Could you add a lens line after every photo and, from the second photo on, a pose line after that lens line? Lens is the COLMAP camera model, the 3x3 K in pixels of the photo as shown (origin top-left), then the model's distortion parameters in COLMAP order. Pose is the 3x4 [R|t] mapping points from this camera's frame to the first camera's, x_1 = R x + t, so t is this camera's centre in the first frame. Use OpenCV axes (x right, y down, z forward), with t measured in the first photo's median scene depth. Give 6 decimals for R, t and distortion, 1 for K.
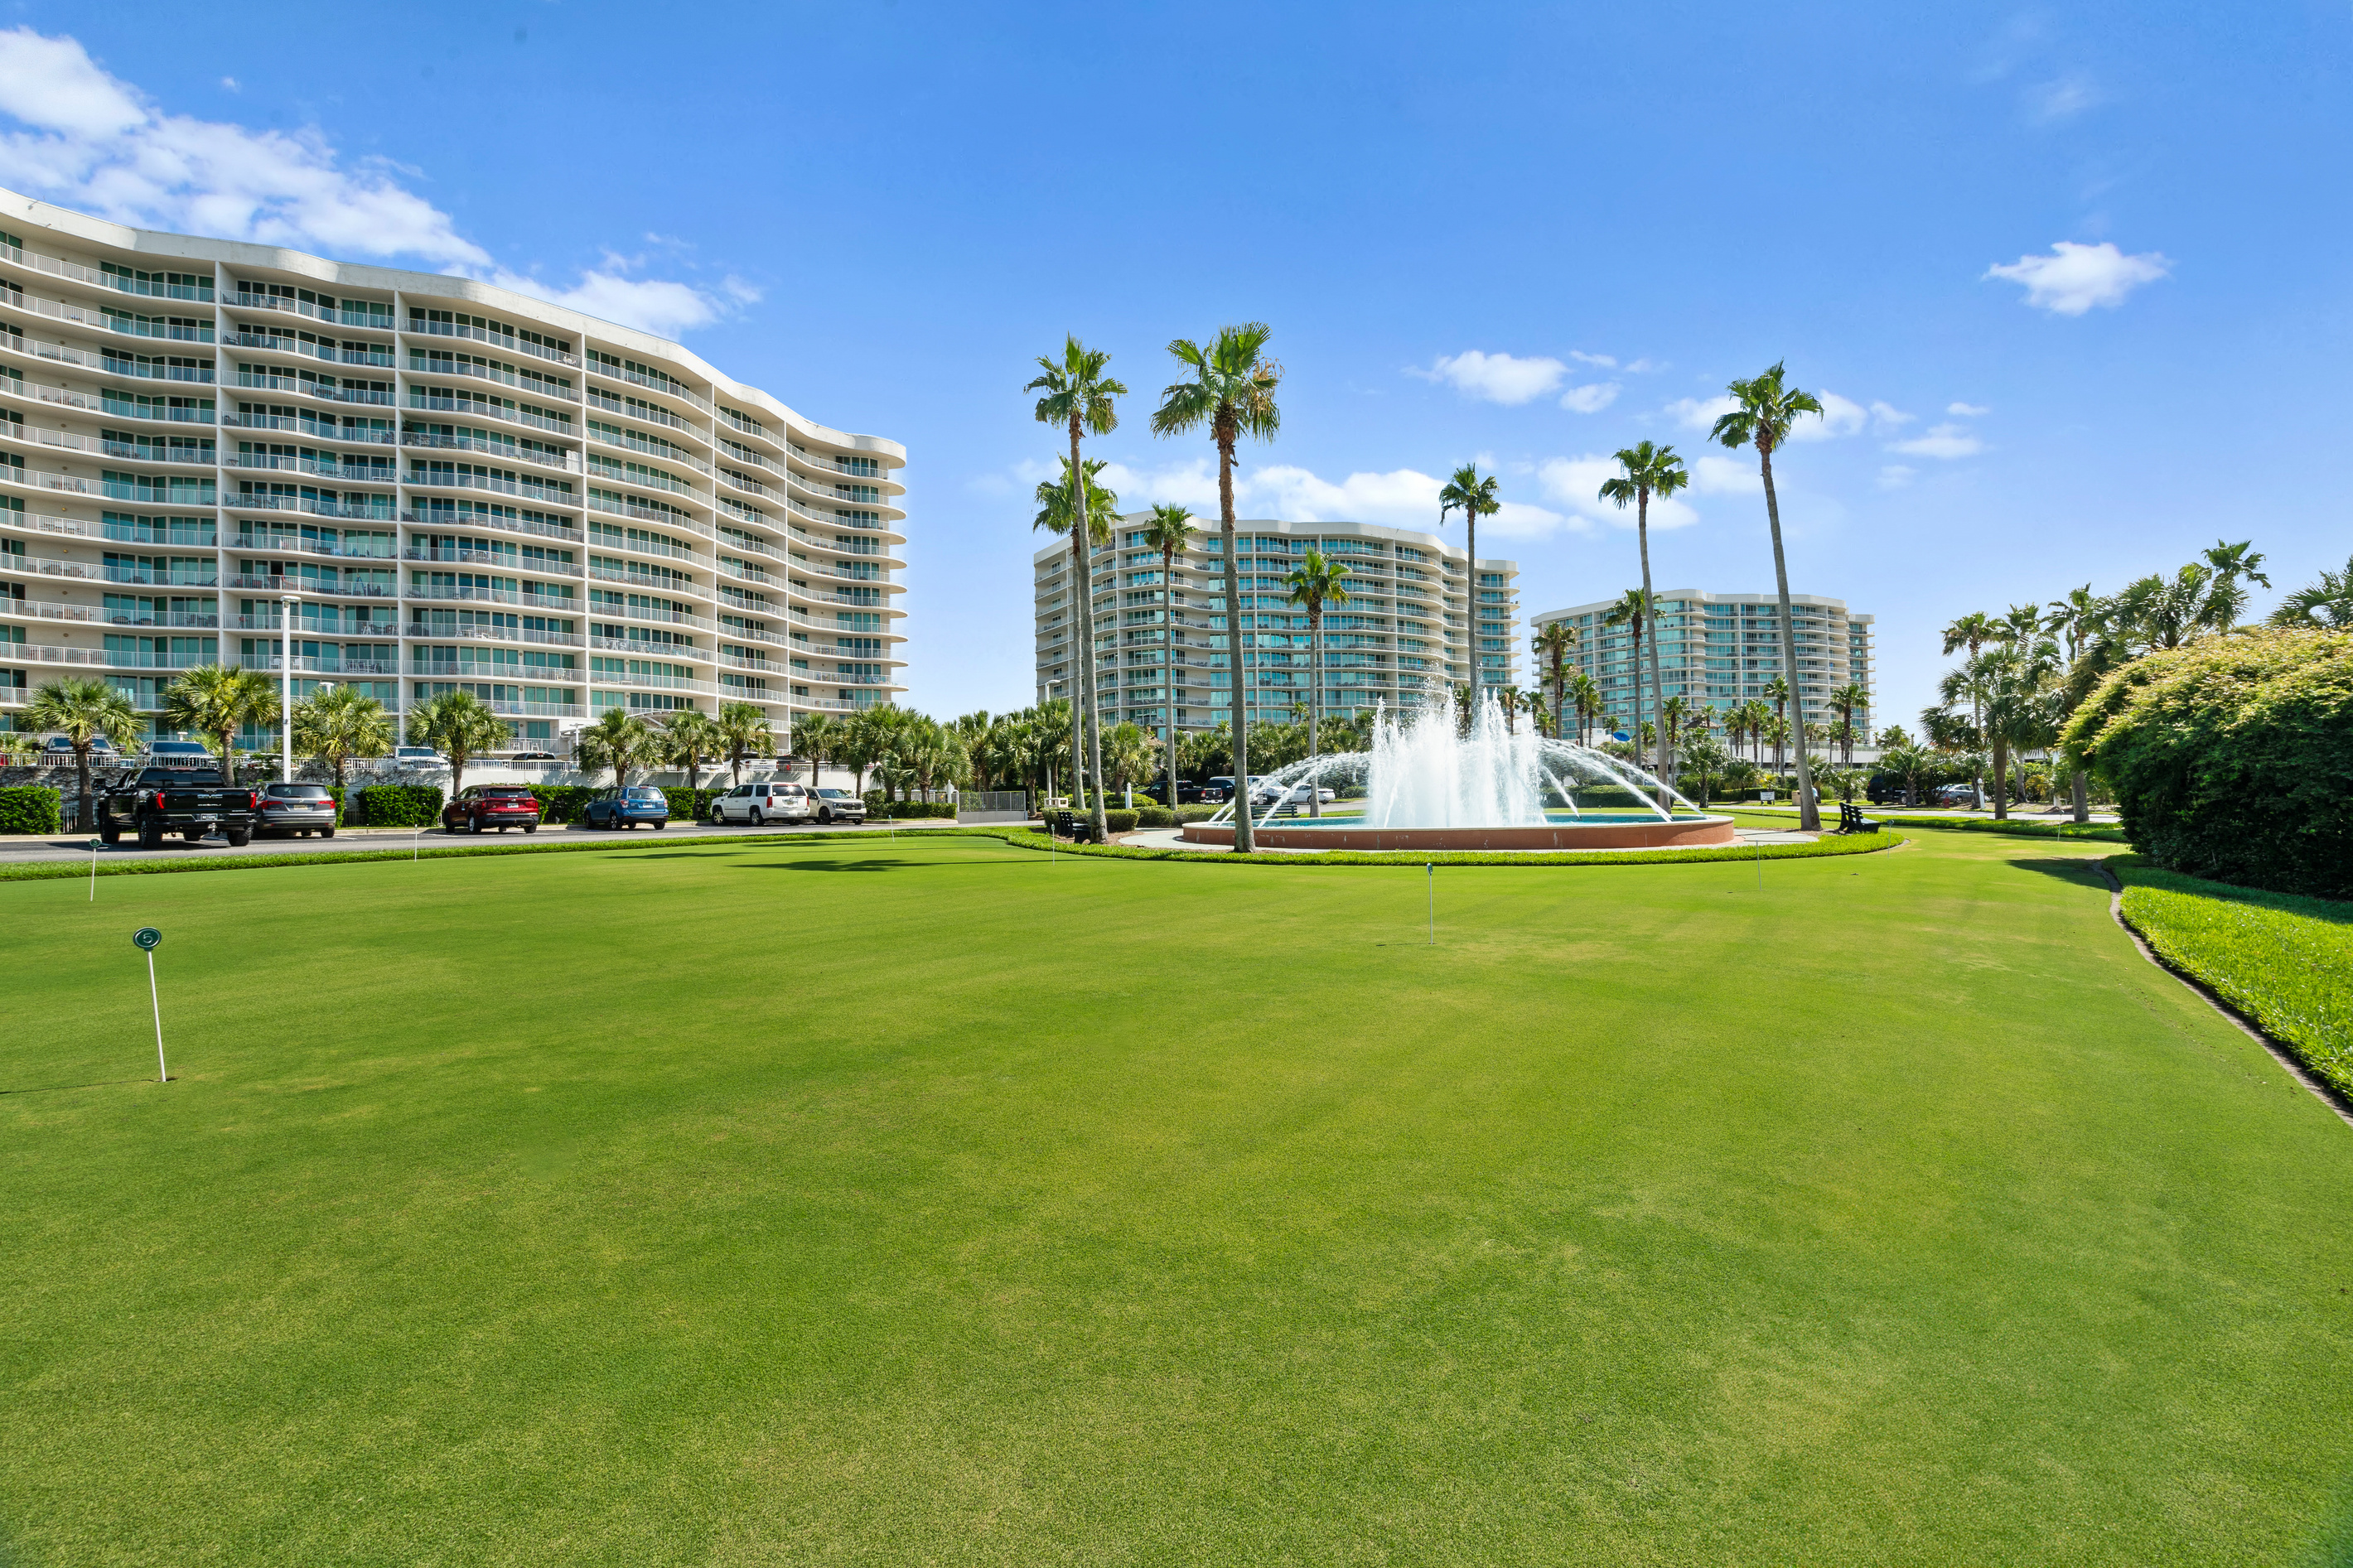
lens RADIAL K [[1099.1, 0, 1157.4], [0, 1099.1, 783.5], [0, 0, 1]] dist [0.001229, -0.000003]
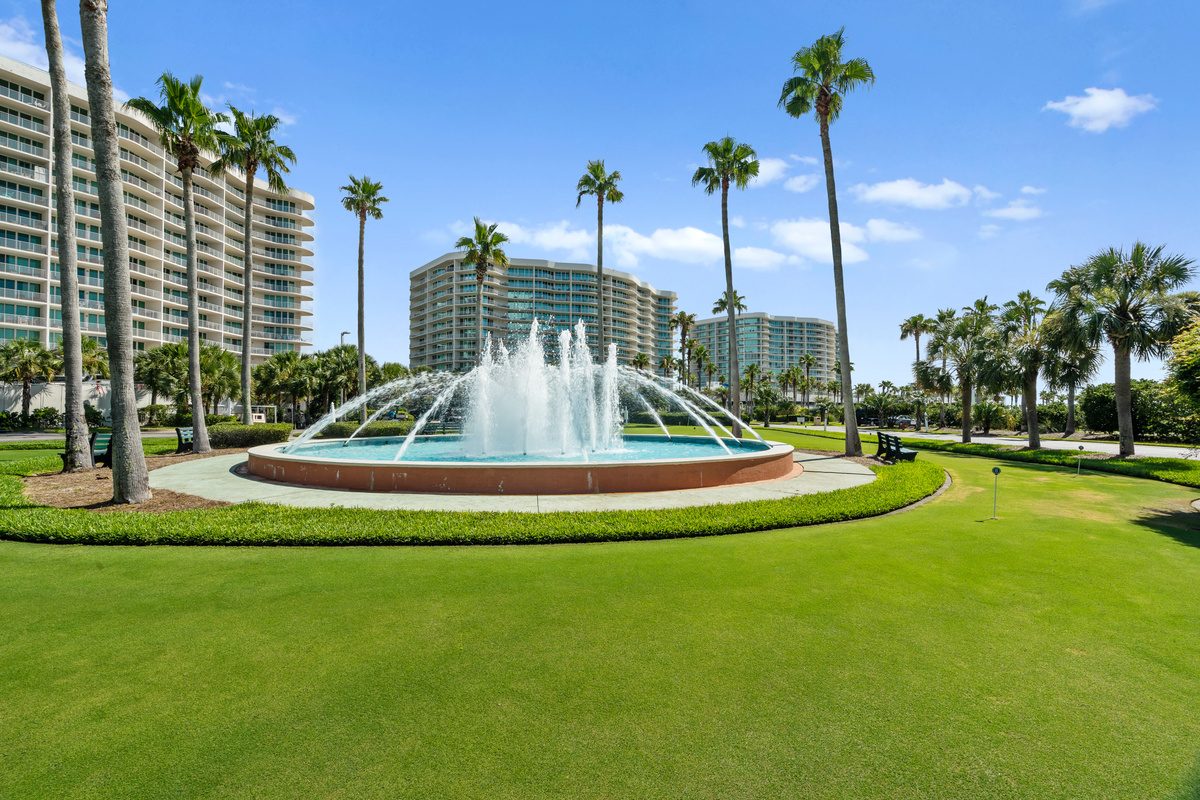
lens RADIAL K [[560.6, 0, 590.2], [0, 560.6, 399.8], [0, 0, 1]] dist [0.001229, -0.000003]
pose [[0.987688, 0.023602, 0.154648, 0.076337], [-0.021735, 0.999669, -0.013755, -0.000583], [-0.154921, 0.010224, 0.987874, 0.153446]]
